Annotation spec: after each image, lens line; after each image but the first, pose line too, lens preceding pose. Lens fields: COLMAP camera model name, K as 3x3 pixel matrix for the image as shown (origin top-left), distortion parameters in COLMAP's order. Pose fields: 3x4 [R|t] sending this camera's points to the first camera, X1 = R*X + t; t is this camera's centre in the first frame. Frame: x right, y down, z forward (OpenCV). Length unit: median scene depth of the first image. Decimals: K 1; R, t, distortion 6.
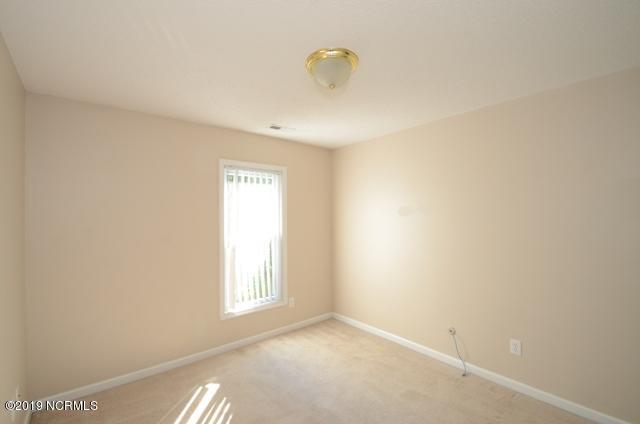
lens RADIAL K [[282.5, 0, 311.0], [0, 282.5, 214.2], [0, 0, 1]] dist [-0.002399, -0.000734]
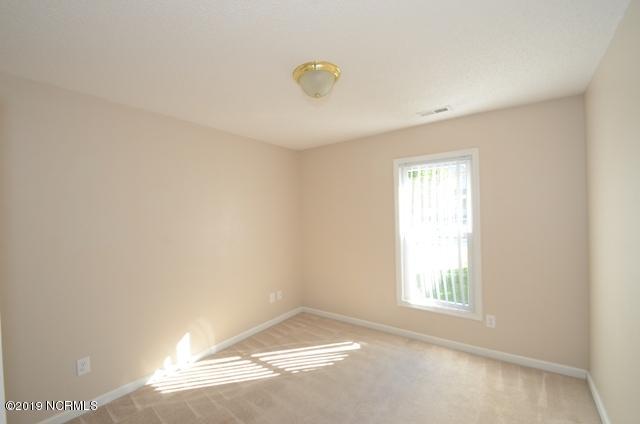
lens RADIAL K [[282.5, 0, 311.0], [0, 282.5, 214.2], [0, 0, 1]] dist [-0.002399, -0.000734]
pose [[0.240705, -0.002016, -0.970596, 0.625138], [0.022875, 0.999732, 0.003596, 0.006296], [0.970329, -0.023068, 0.240687, 0.382143]]
